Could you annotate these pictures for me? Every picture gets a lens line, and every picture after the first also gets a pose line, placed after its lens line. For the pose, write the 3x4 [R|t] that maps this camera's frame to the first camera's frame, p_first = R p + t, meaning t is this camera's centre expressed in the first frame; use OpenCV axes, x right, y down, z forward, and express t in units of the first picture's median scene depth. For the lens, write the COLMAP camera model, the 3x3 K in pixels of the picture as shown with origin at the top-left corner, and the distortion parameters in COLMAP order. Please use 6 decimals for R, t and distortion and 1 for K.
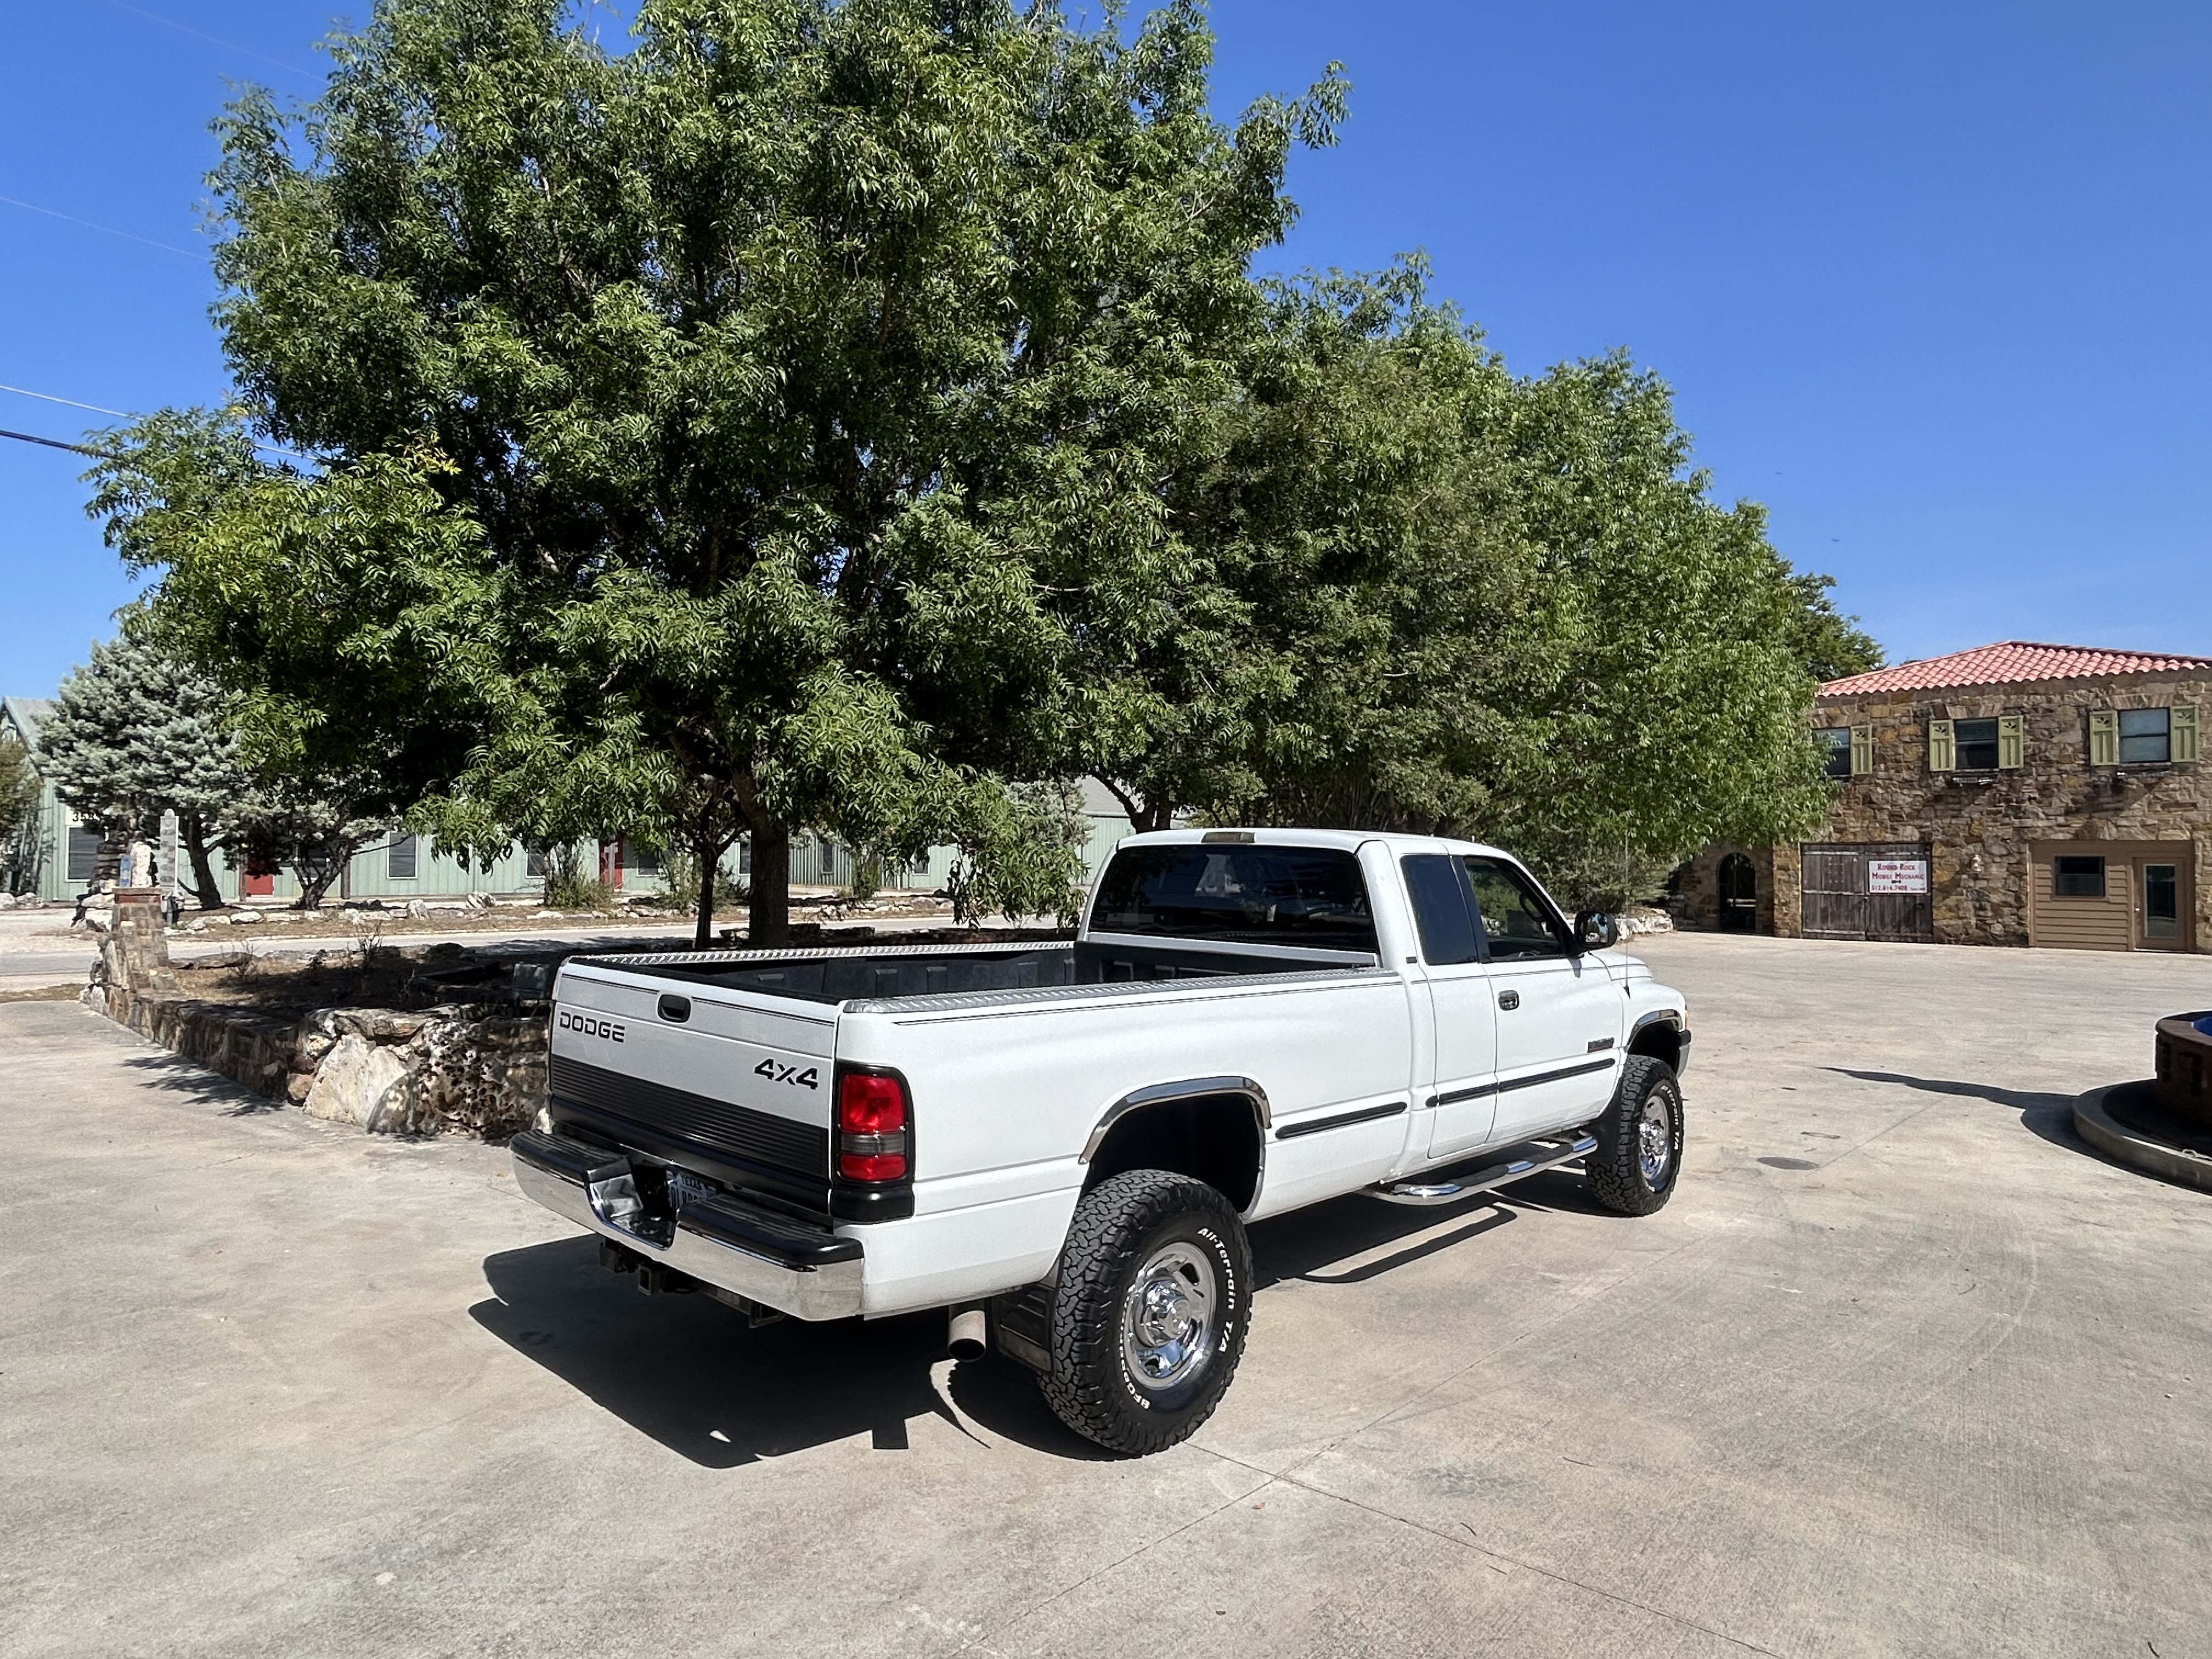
lens RADIAL K [[1296.2, 0, 1106.8], [0, 1296.2, 822.3], [0, 0, 1]] dist [-0.014209, 0.012214]
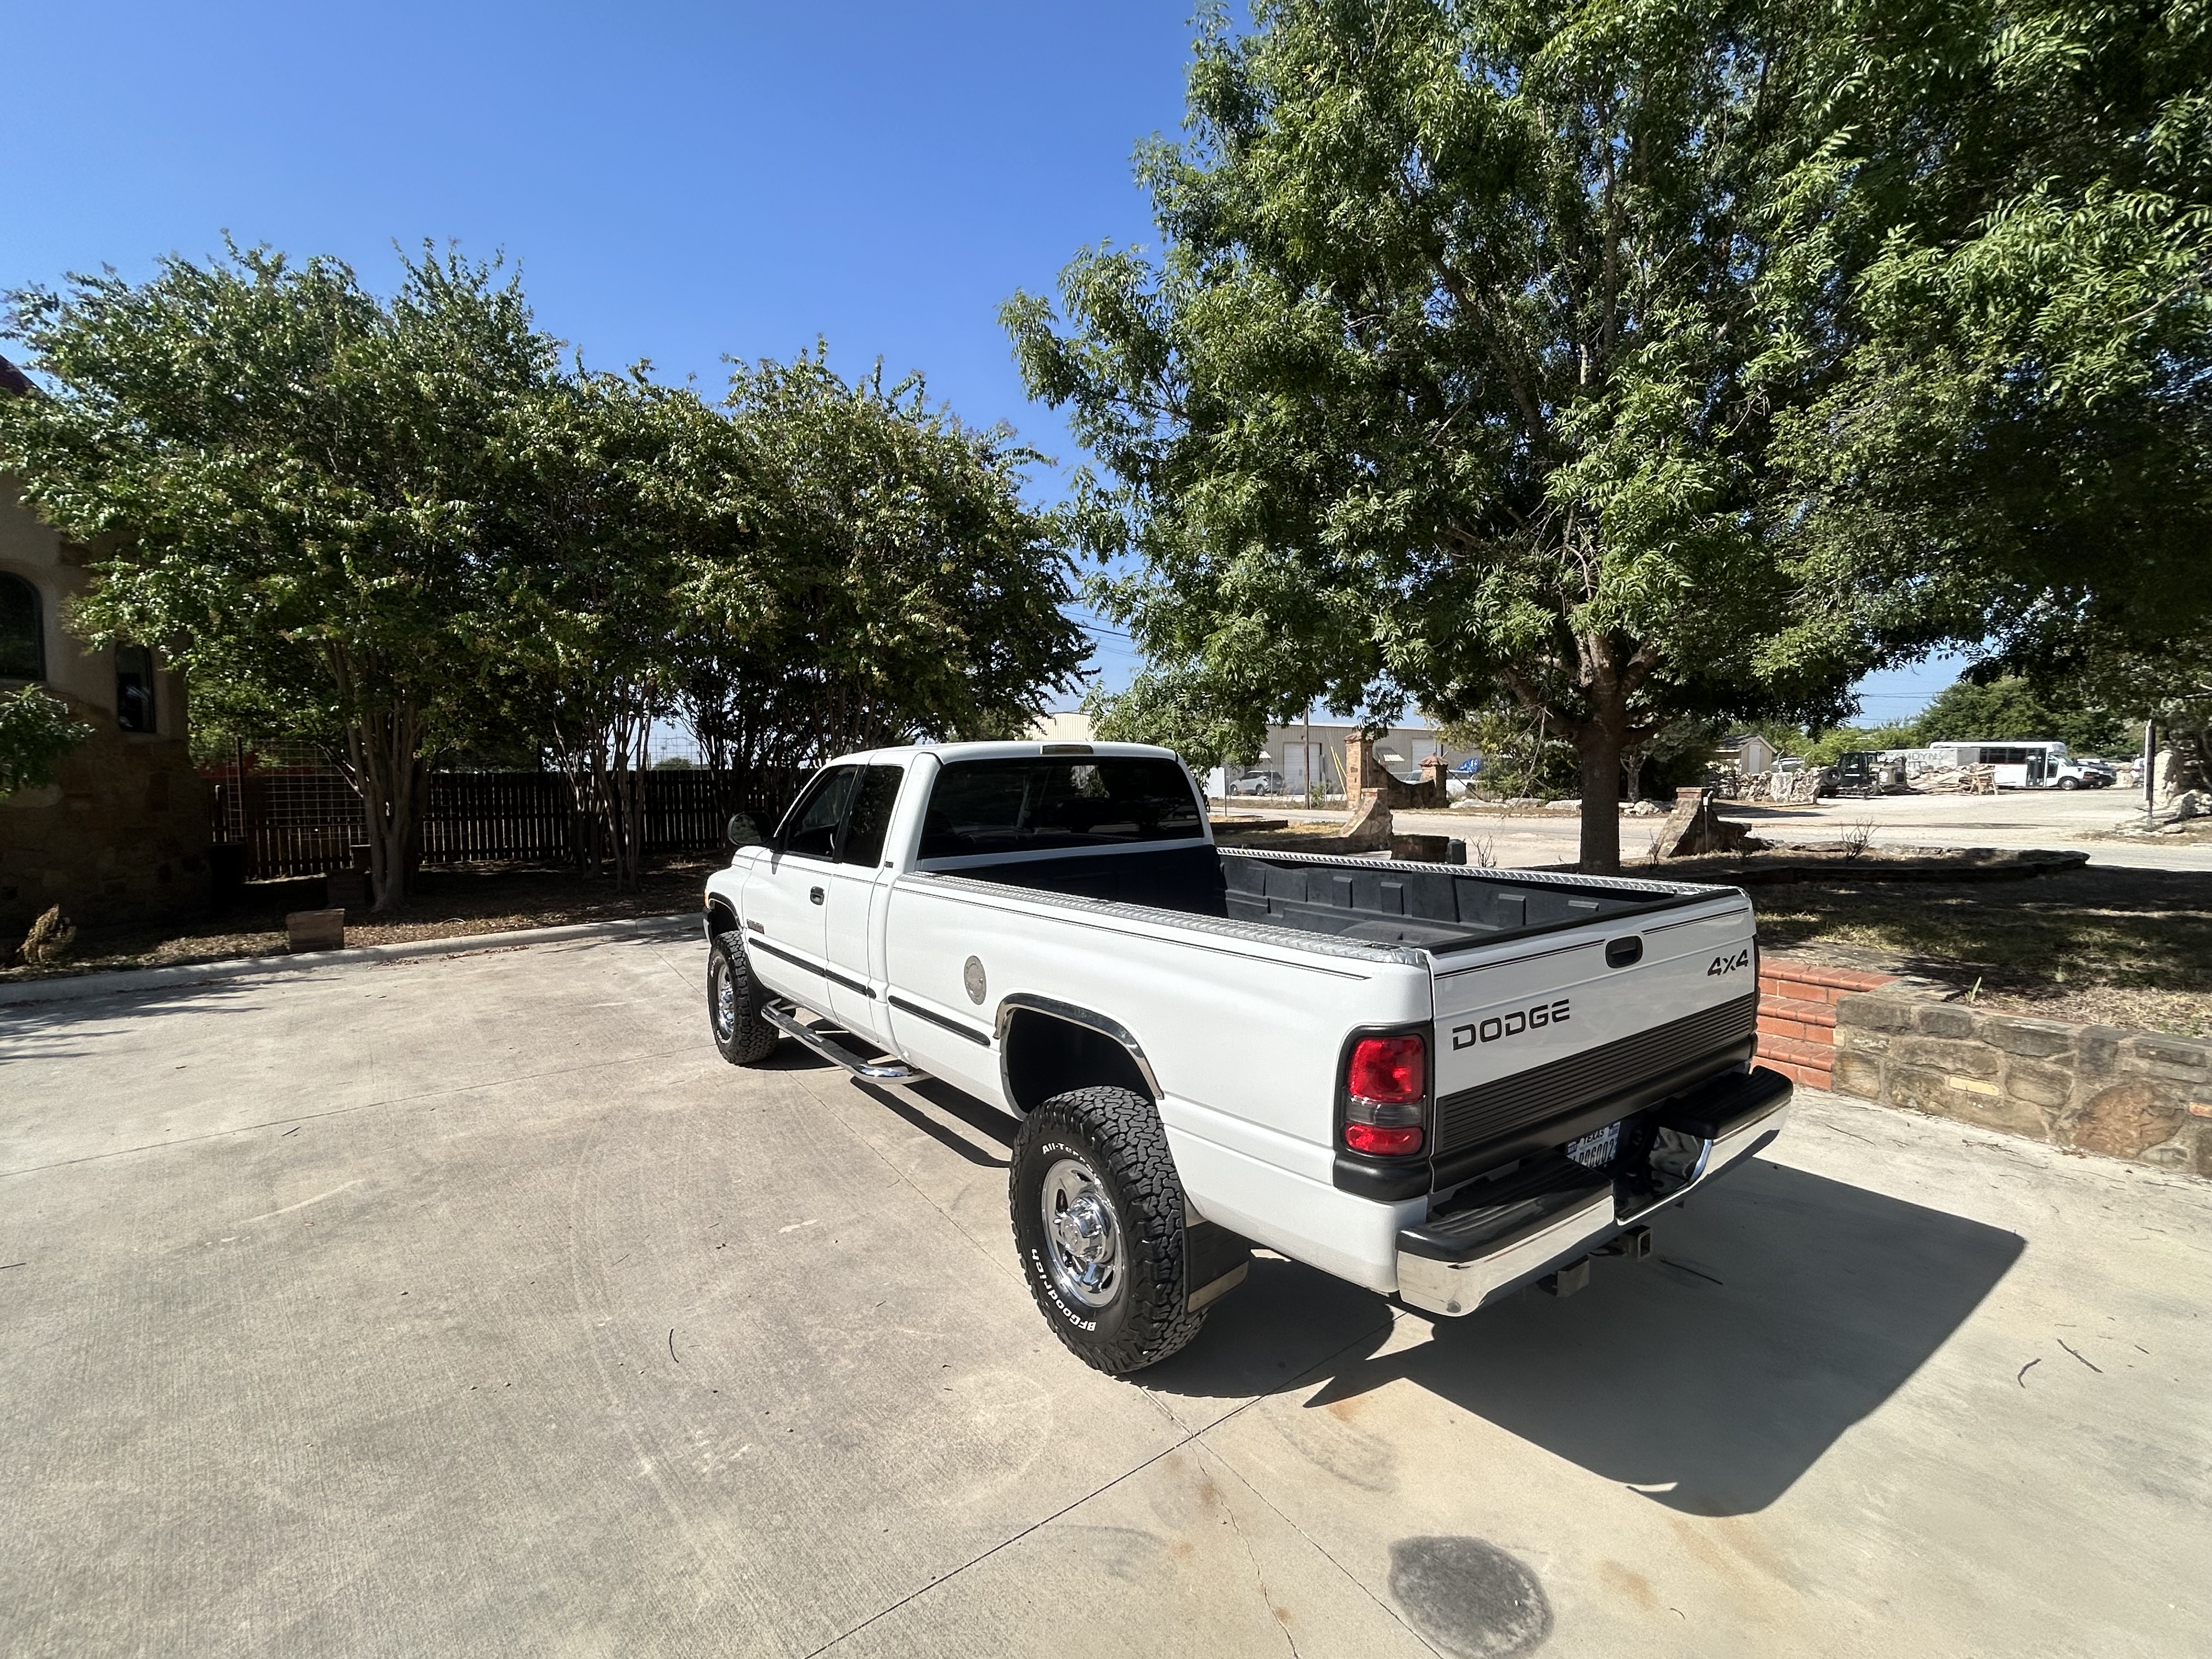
lens RADIAL K [[999.6, 0, 1109.9], [0, 999.6, 827.0], [0, 0, 1]] dist [-0.003117, 0.002949]
pose [[-0.227149, 0.050891, -0.972529, 0.927670], [0.034669, 0.998423, 0.044149, 0.039343], [0.973243, -0.023688, -0.228556, 1.112520]]
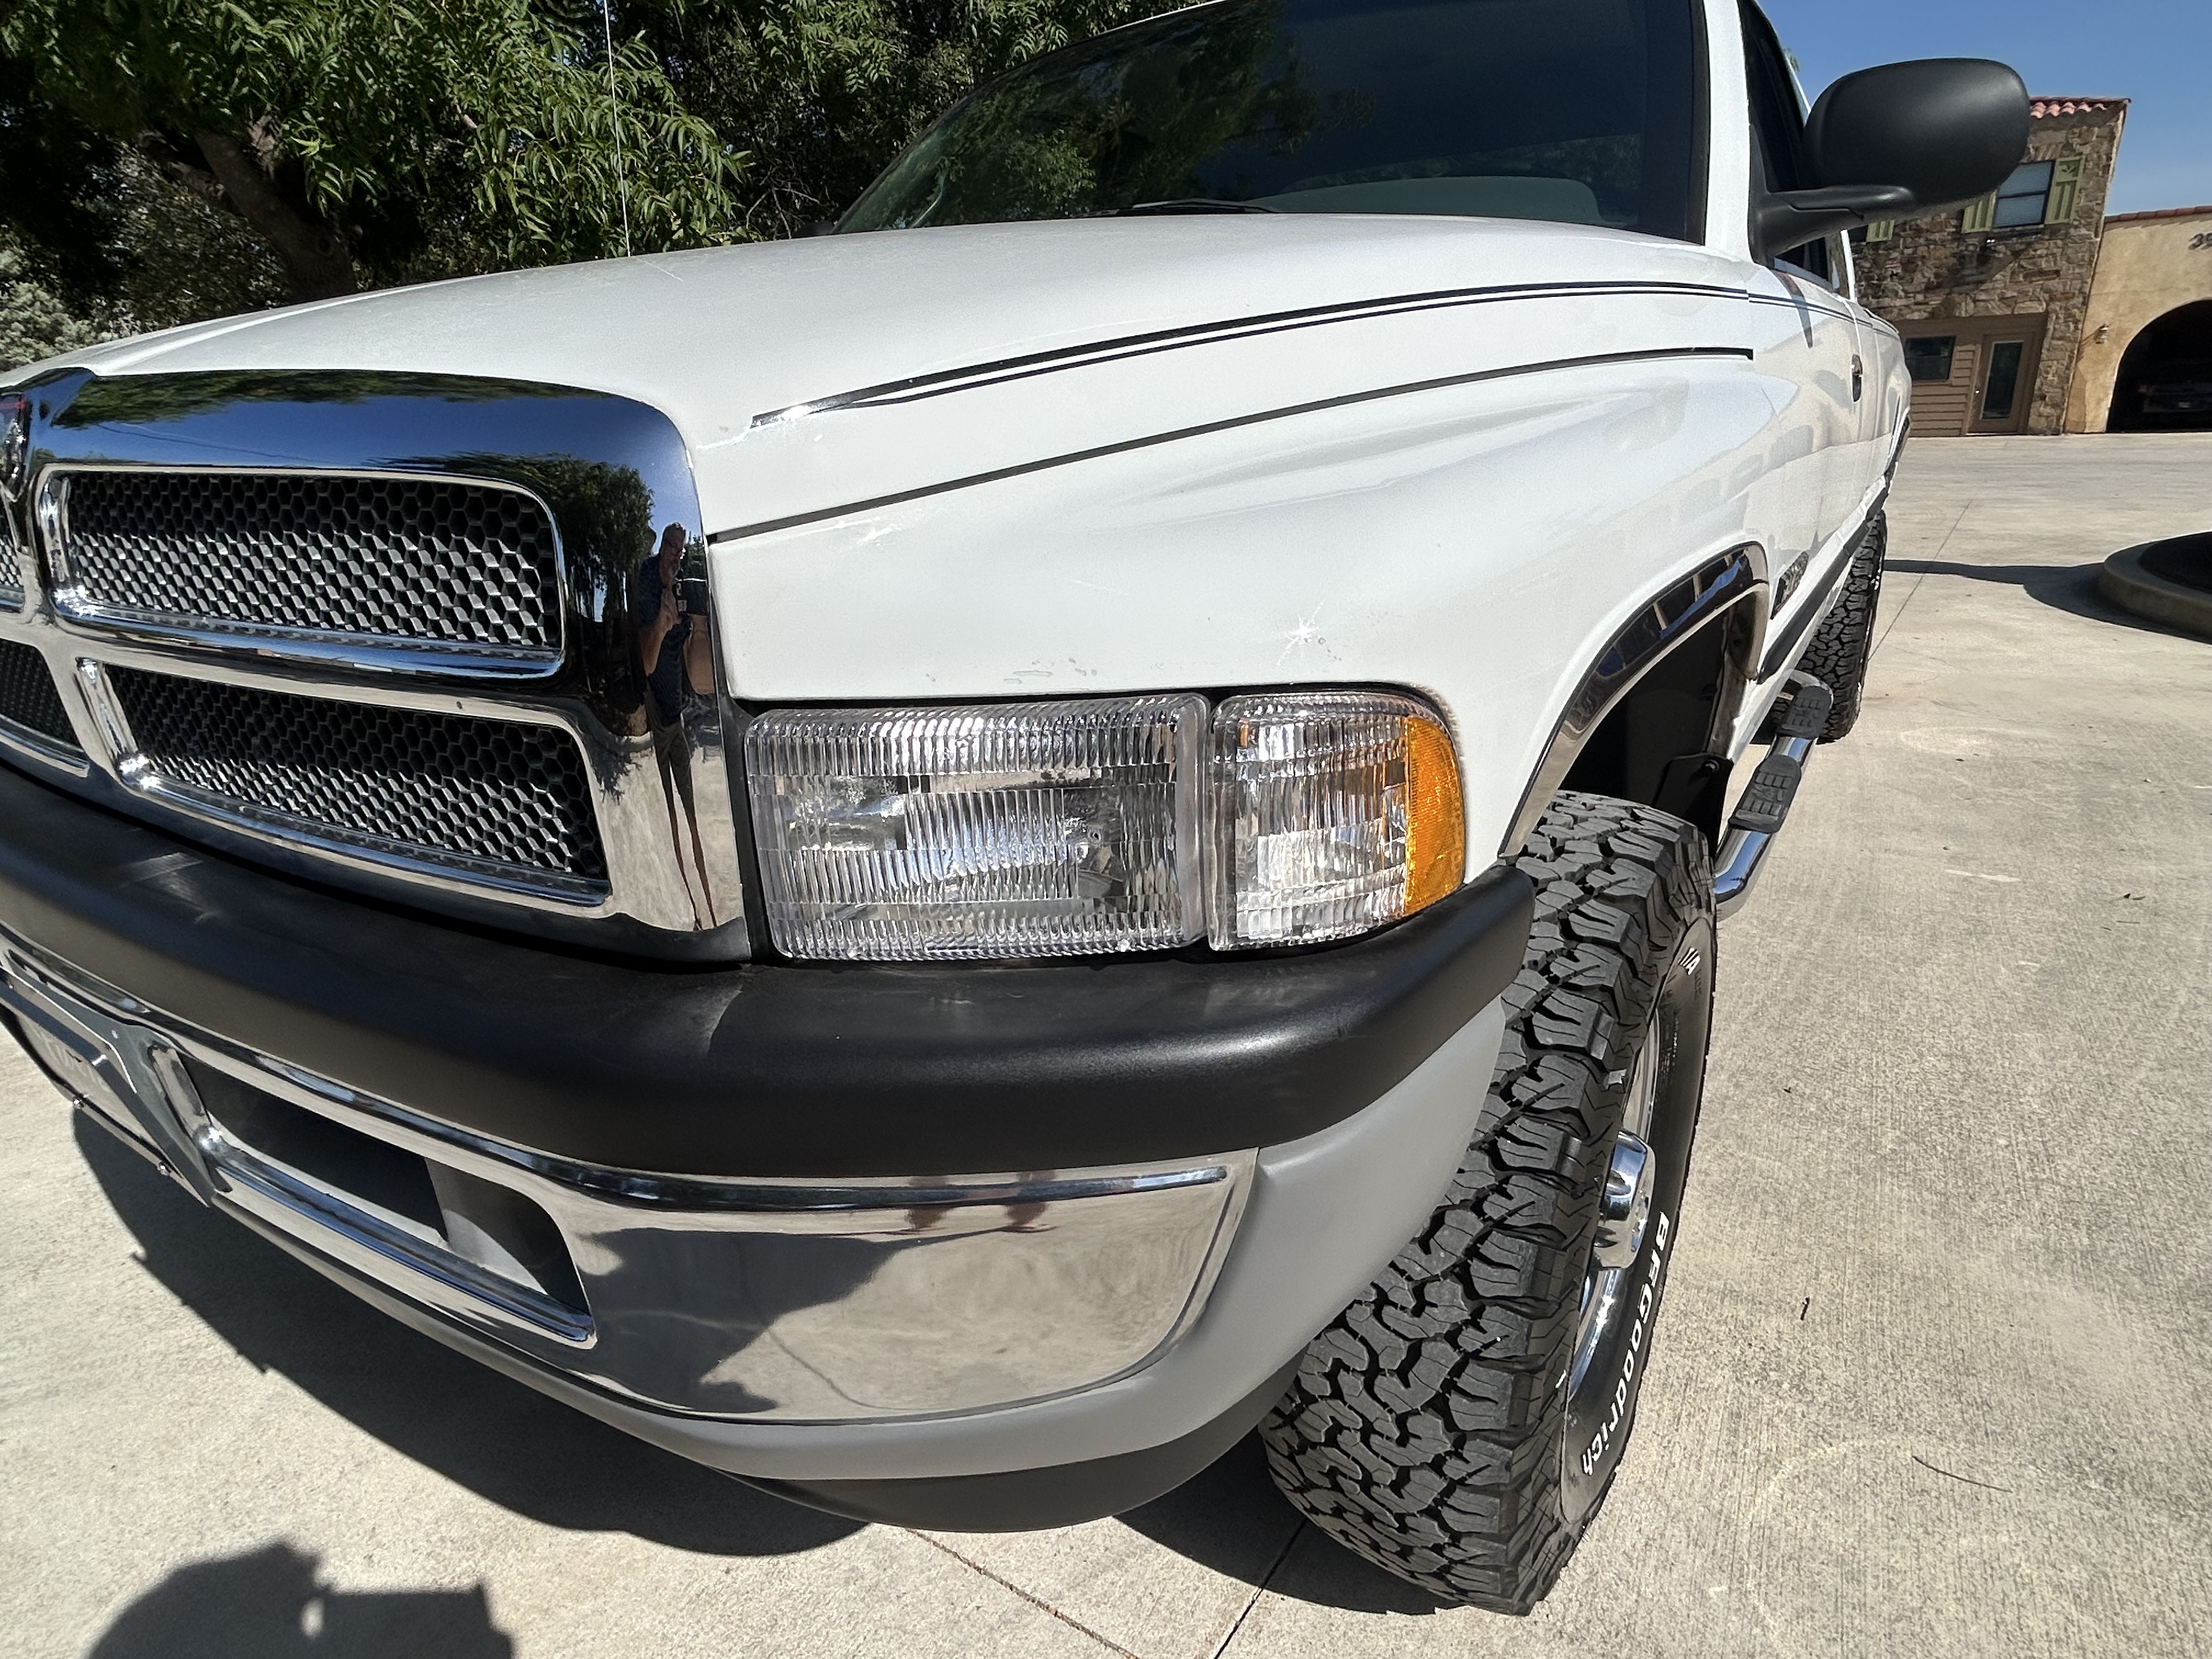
lens RADIAL K [[1226.2, 0, 1094.0], [0, 1226.2, 798.7], [0, 0, 1]] dist [-0.005077, 0.004574]
pose [[0.991749, -0.075866, 0.103333, 0.050831], [0.037632, 0.942858, 0.331064, 0.100676], [-0.122544, -0.324444, 0.937933, 0.425890]]
